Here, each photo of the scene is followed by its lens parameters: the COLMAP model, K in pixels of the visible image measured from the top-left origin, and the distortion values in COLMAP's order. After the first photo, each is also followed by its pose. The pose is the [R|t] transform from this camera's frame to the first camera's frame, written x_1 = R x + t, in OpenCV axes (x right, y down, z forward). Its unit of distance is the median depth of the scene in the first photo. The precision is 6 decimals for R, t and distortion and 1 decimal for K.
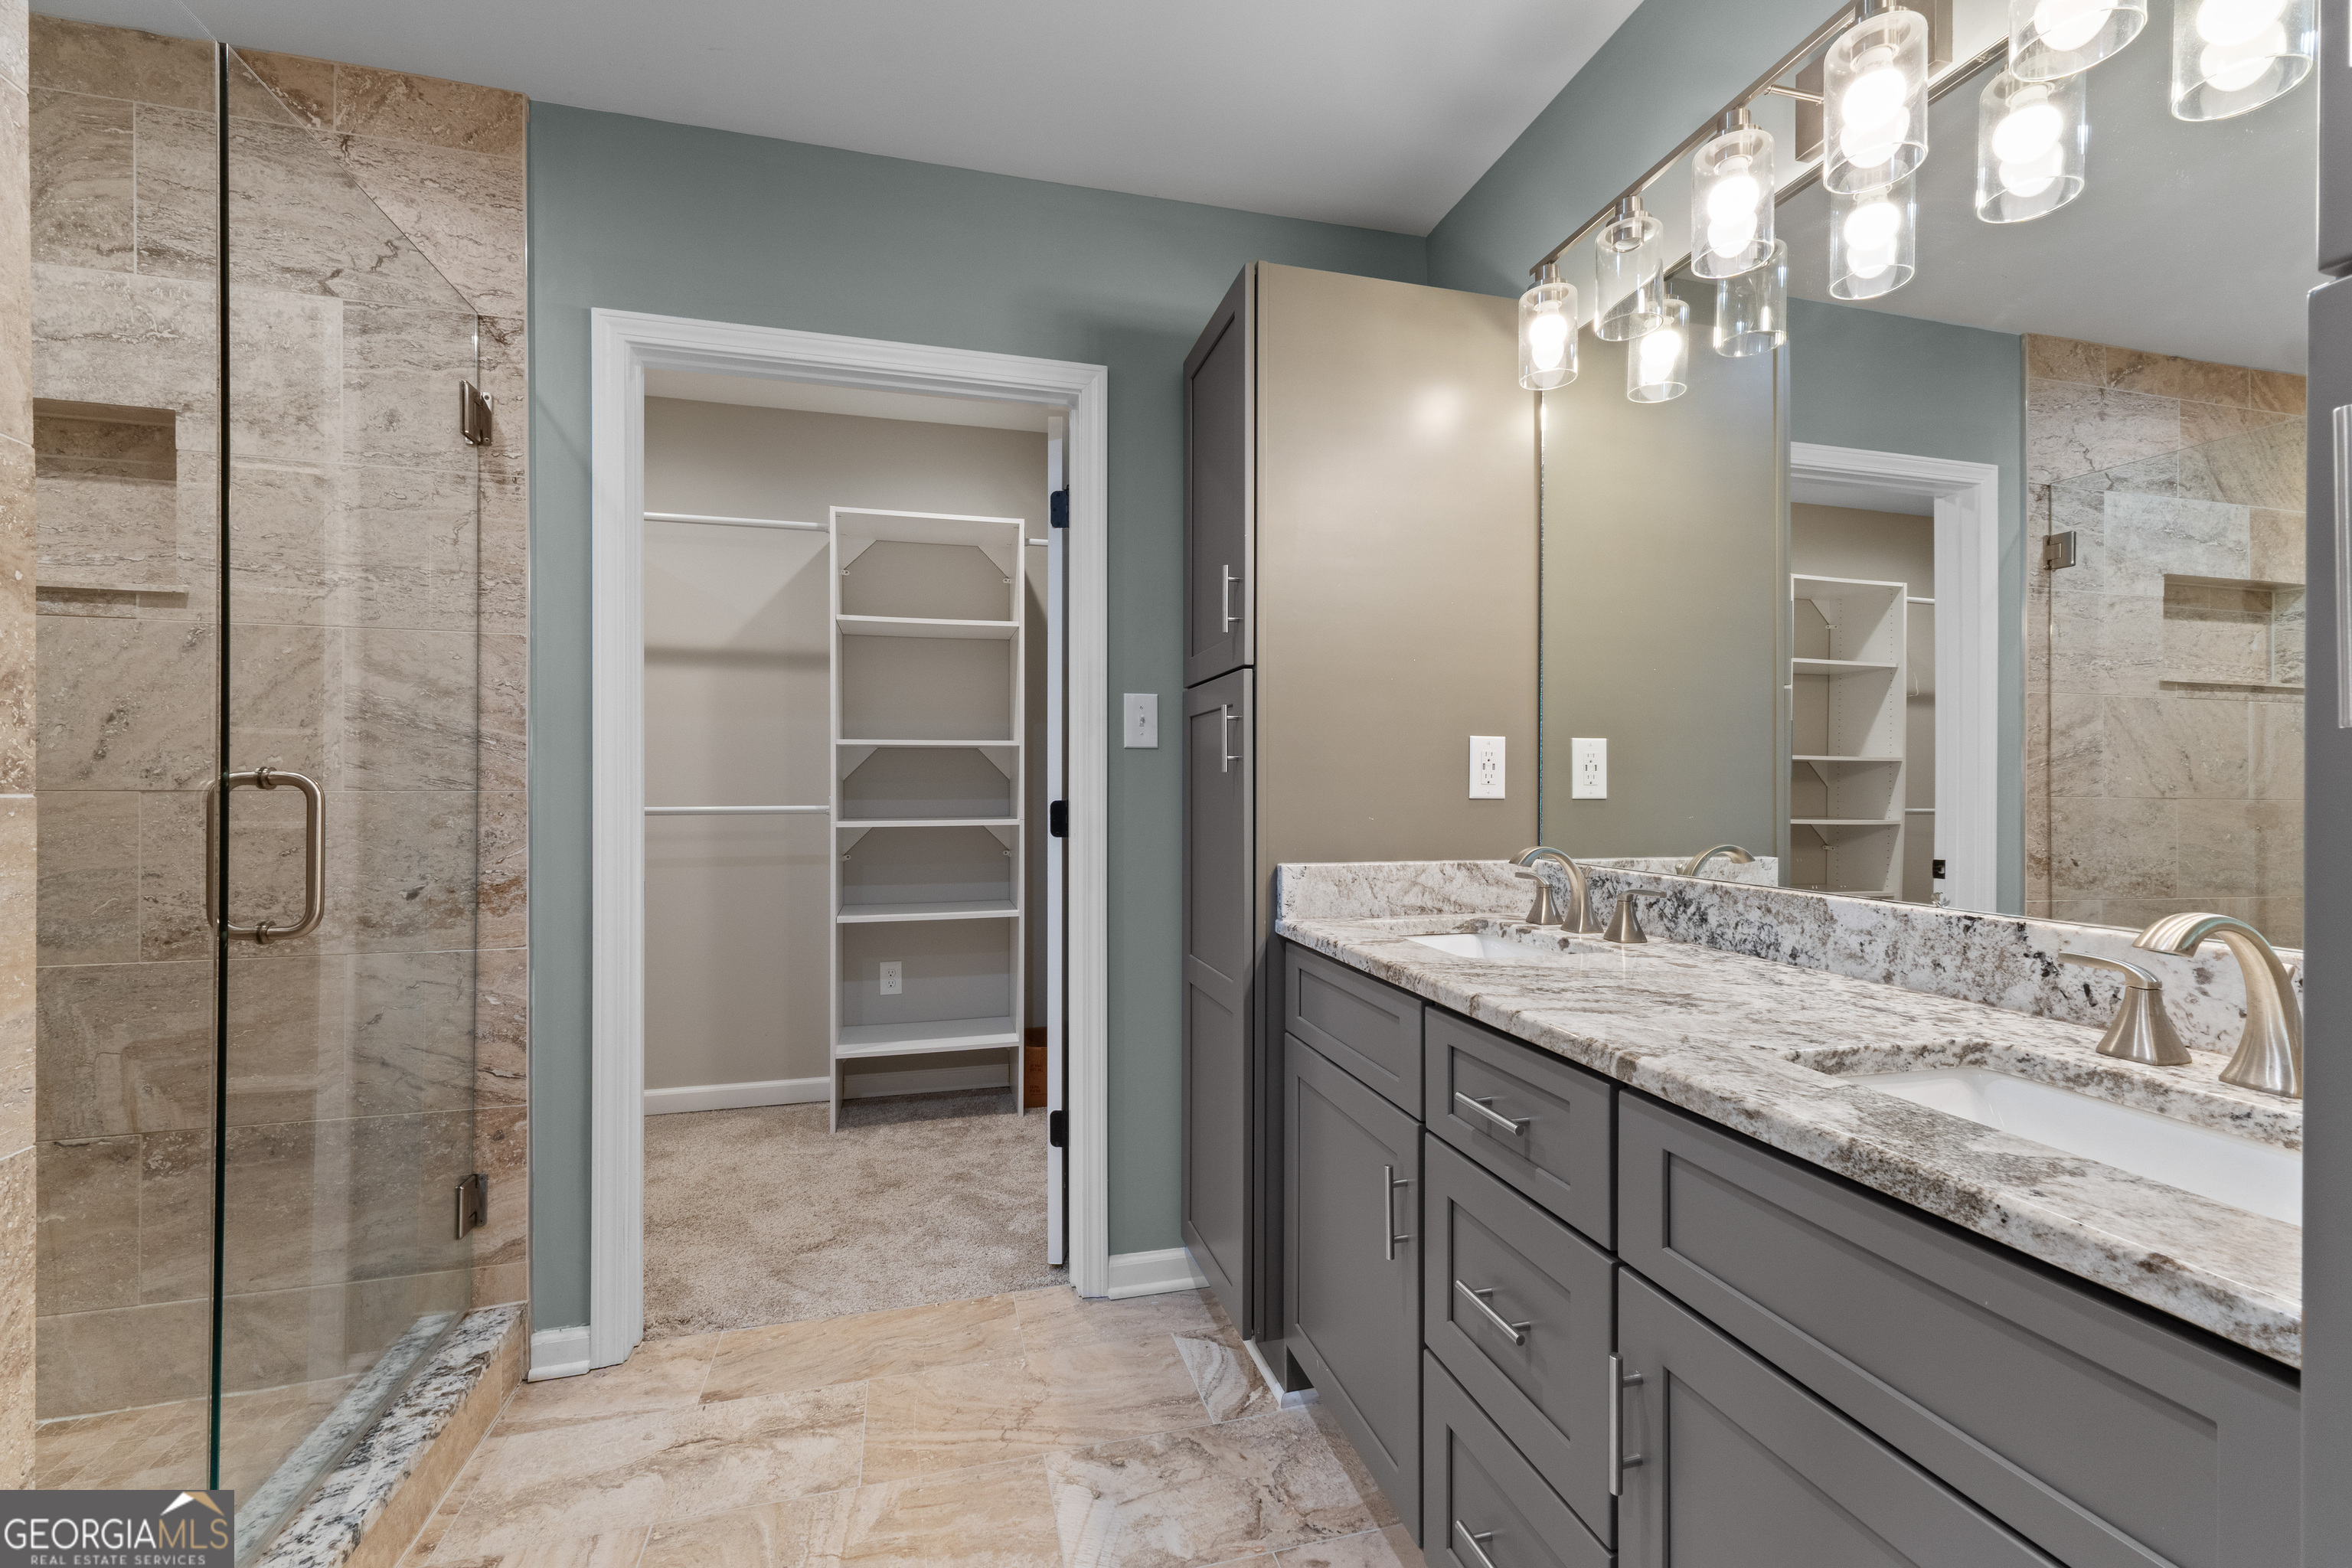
lens RADIAL K [[994.9, 0, 1170.8], [0, 994.9, 781.1], [0, 0, 1]] dist [0.010112, -0.001196]
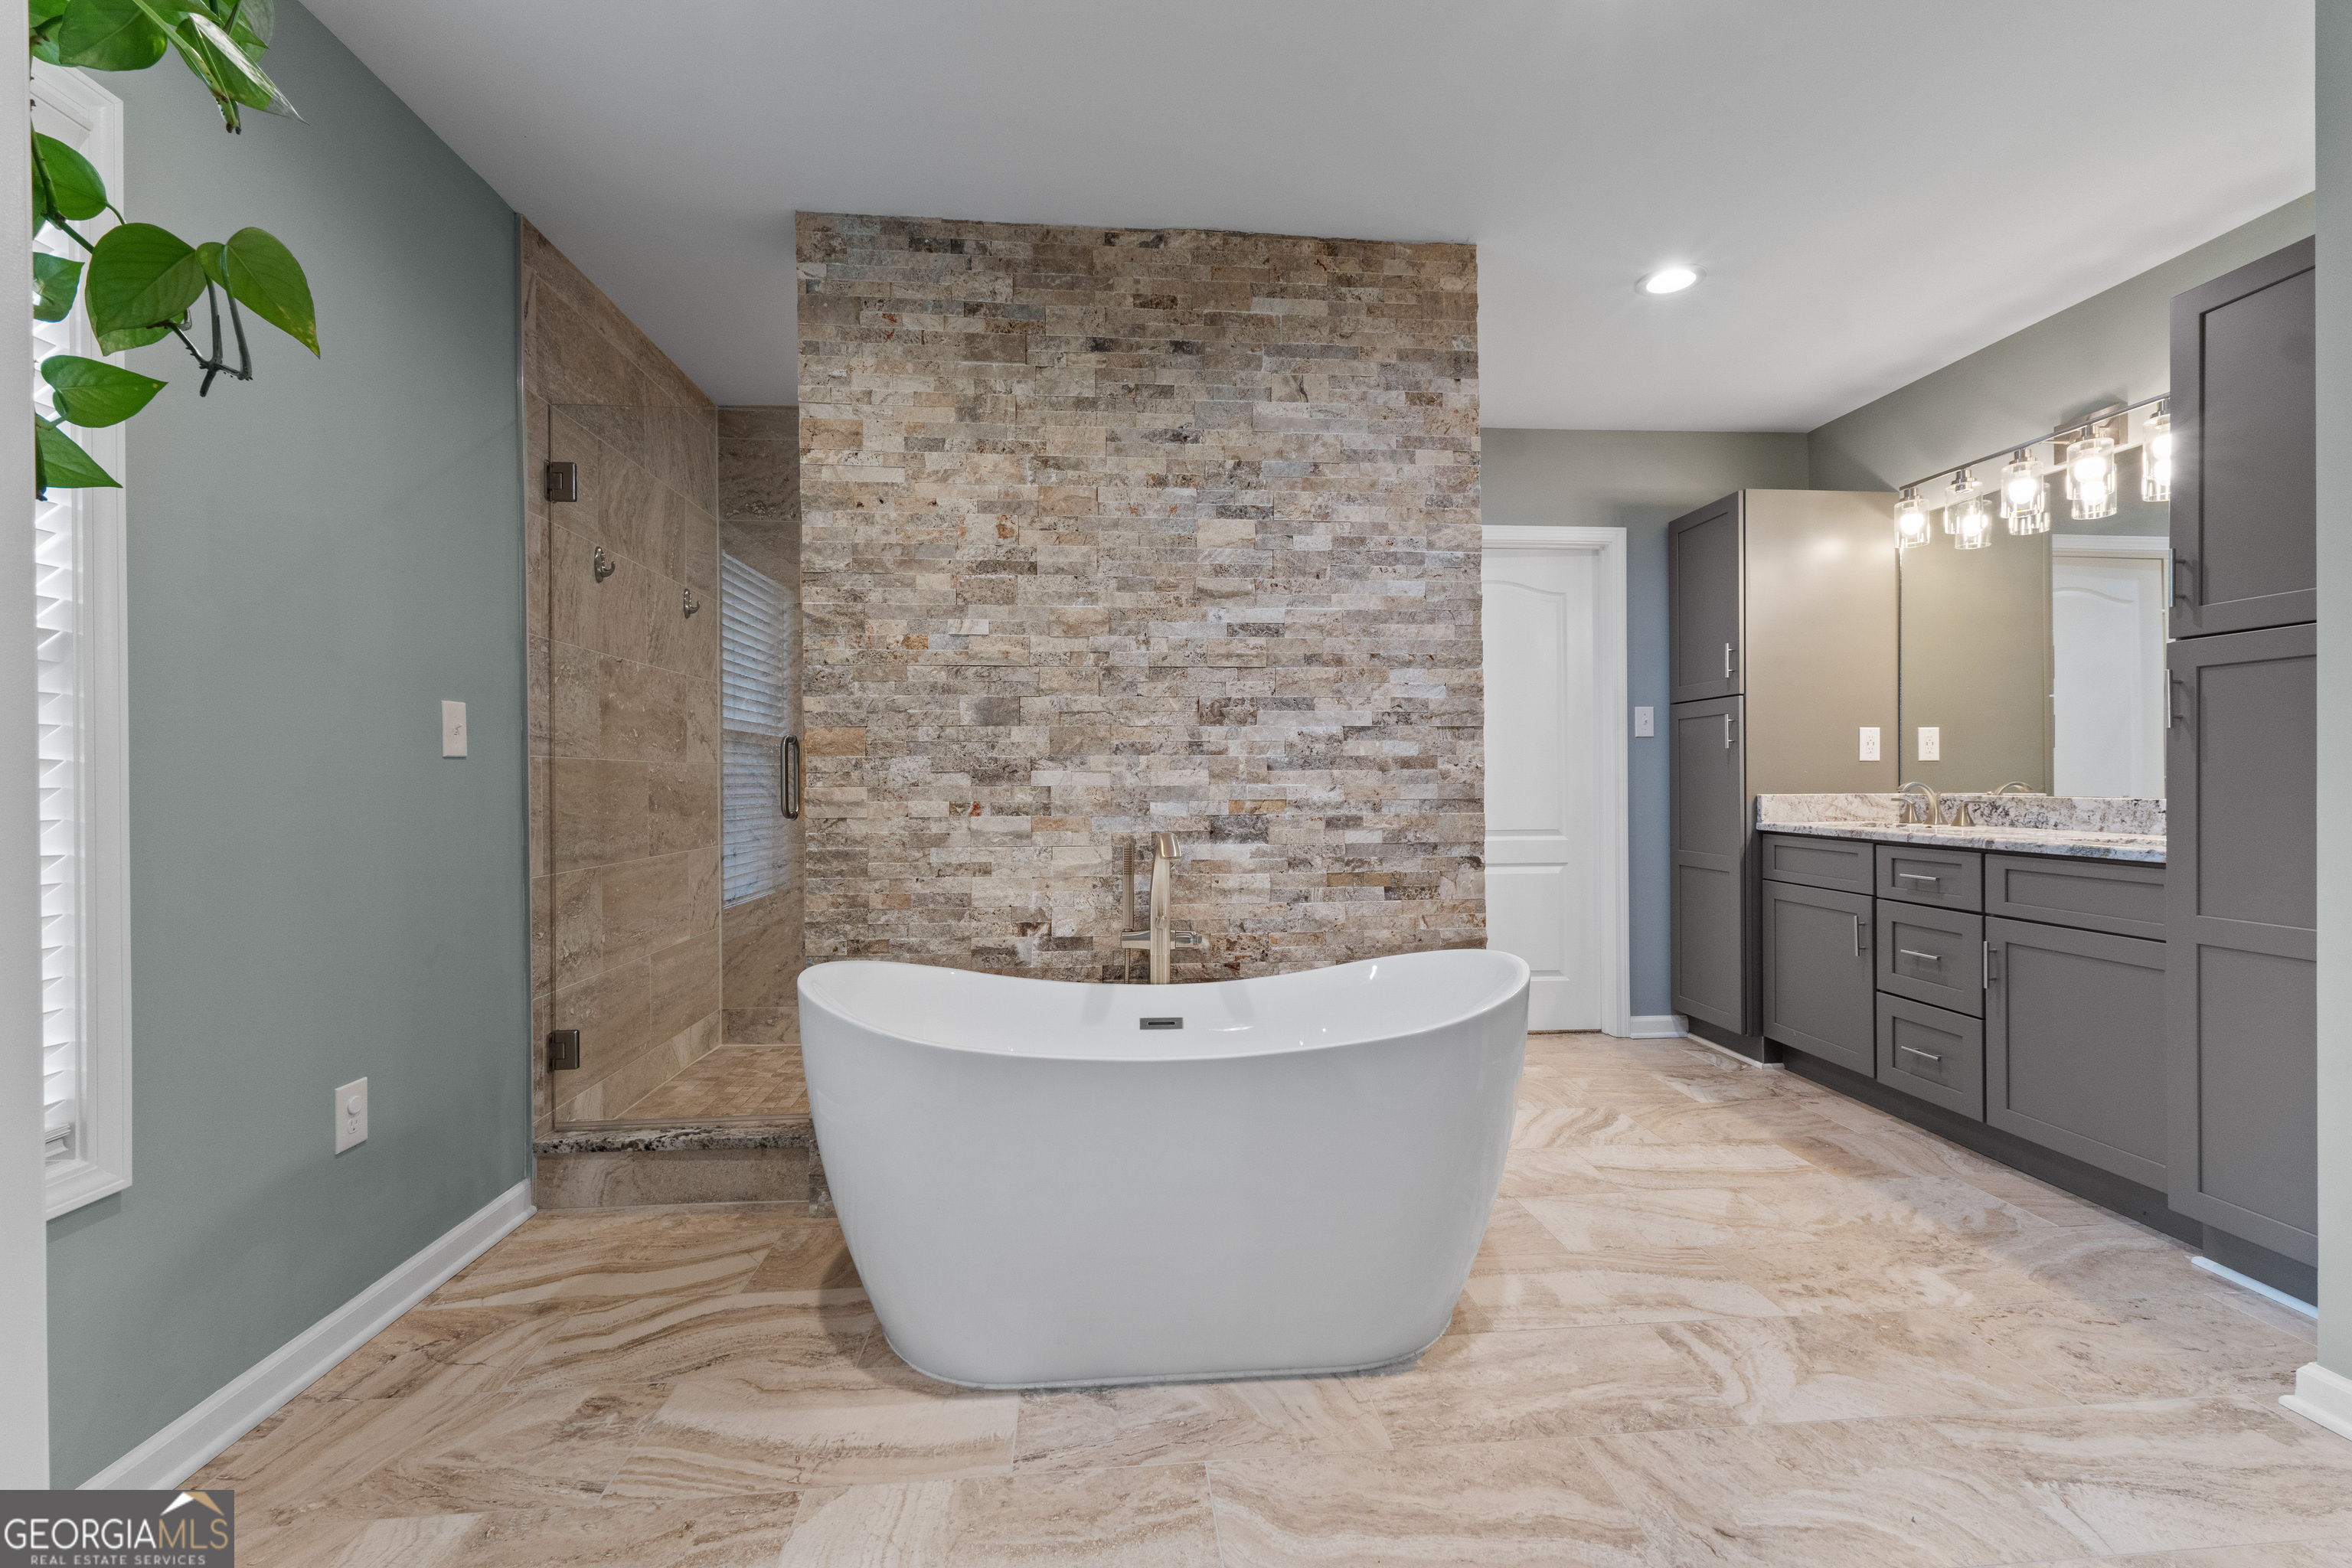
lens RADIAL K [[994.9, 0, 1181.0], [0, 994.9, 776.5], [0, 0, 1]] dist [0.010112, -0.001196]
pose [[0.987056, -0.007911, -0.160184, -0.698382], [0.008476, 0.999960, 0.002846, 0.032515], [0.160155, -0.004167, 0.987083, -1.123925]]
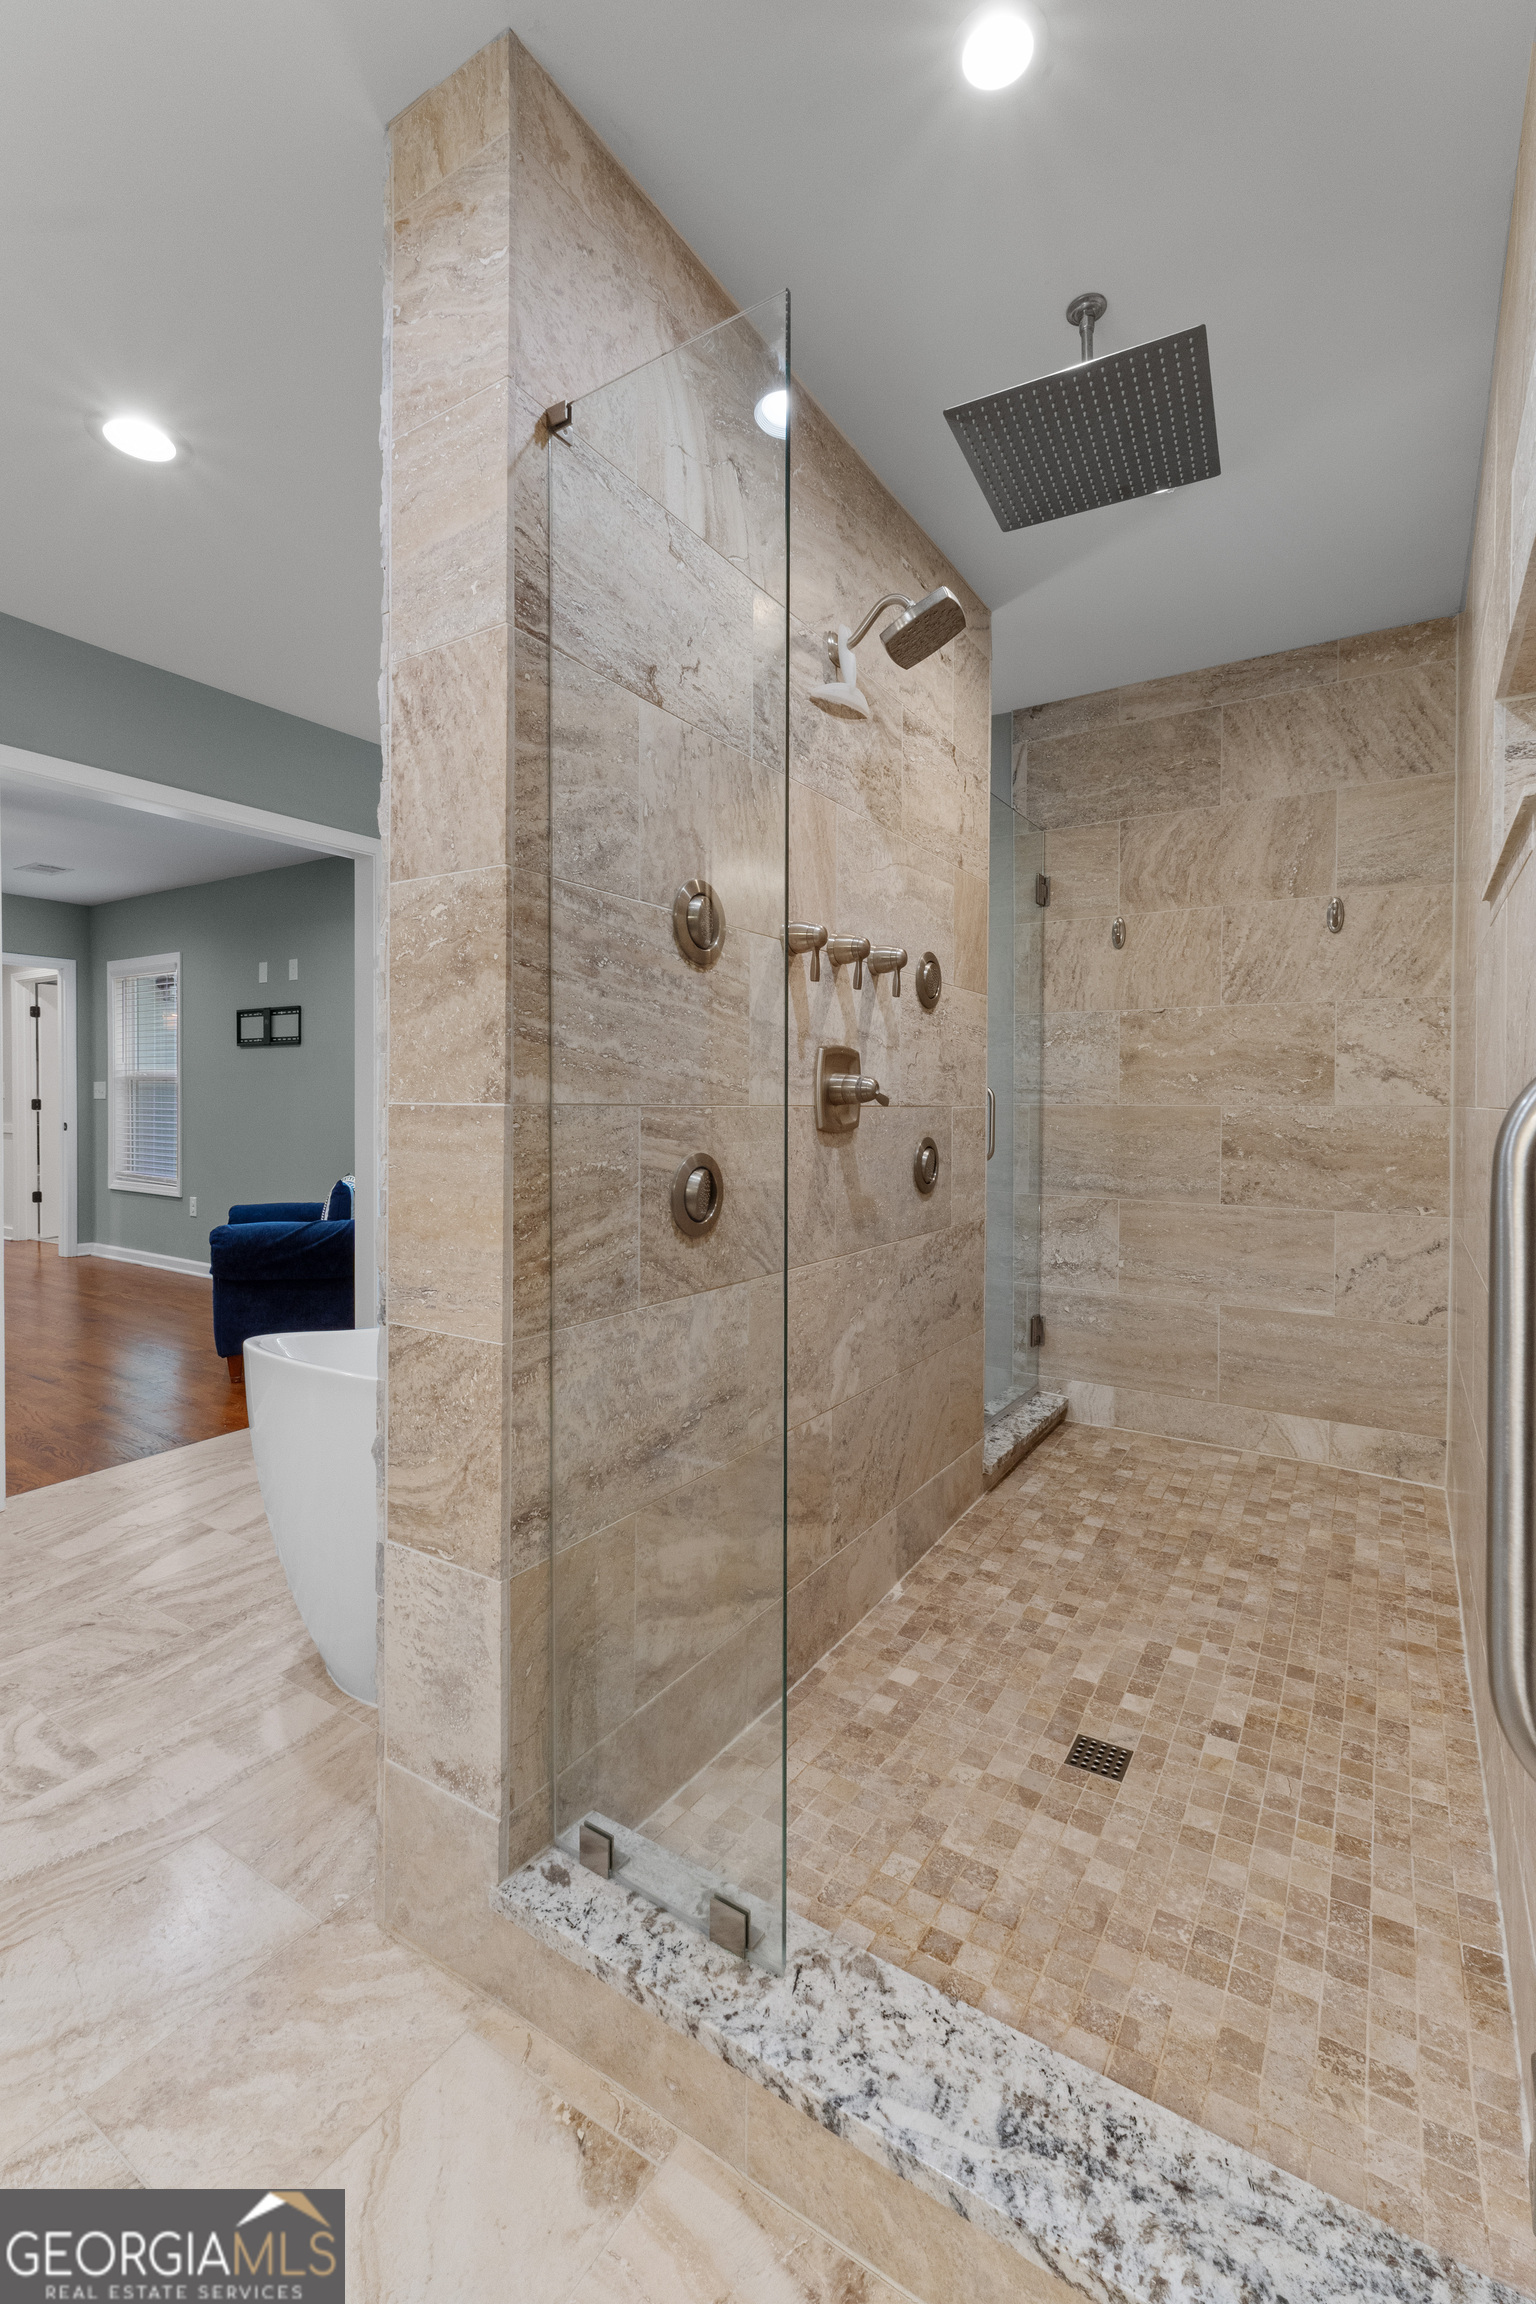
lens RADIAL K [[974.6, 0, 762.0], [0, 974.6, 1111.7], [0, 0, 1]] dist [0.010112, -0.001196]
pose [[-0.731682, 0.001023, -0.681646, -0.206419], [-0.002559, 0.999988, 0.004248, 0.008944], [0.681642, 0.004853, -0.731670, 1.090173]]
